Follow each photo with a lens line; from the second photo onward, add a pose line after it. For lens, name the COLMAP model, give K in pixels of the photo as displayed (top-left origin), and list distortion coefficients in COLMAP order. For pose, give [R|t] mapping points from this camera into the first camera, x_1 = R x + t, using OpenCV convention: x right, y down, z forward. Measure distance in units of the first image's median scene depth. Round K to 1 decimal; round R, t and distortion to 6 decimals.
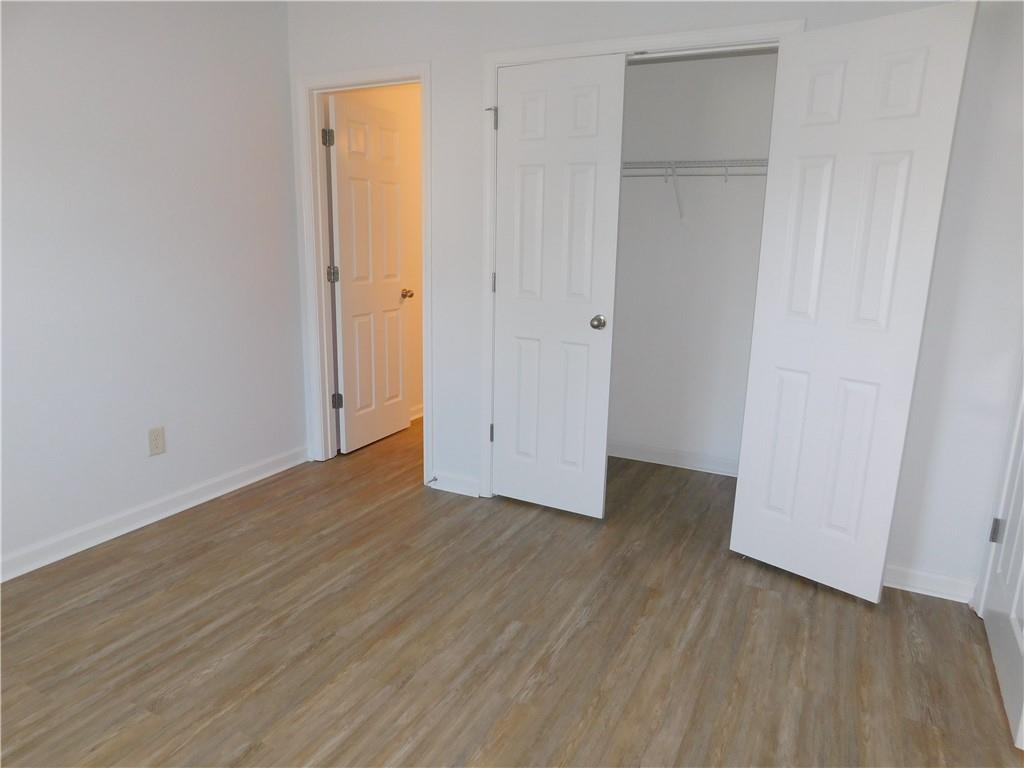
lens RADIAL K [[695.1, 0, 515.3], [0, 695.1, 367.0], [0, 0, 1]] dist [-0.002381, 0.000869]
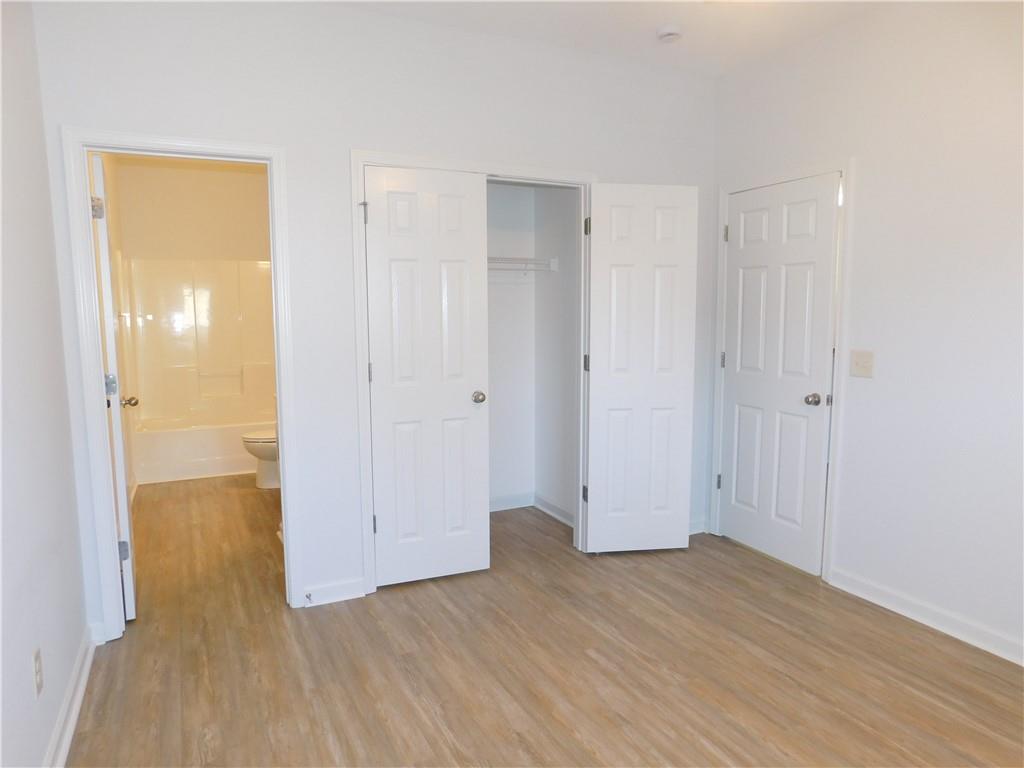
lens RADIAL K [[680.1, 0, 508.1], [0, 680.1, 384.4], [0, 0, 1]] dist [-0.021164, 0.004147]
pose [[0.600770, -0.110404, 0.791762, -0.803965], [0.166936, 0.985909, 0.010810, -0.097376], [-0.781798, 0.125679, 0.610734, 0.294259]]
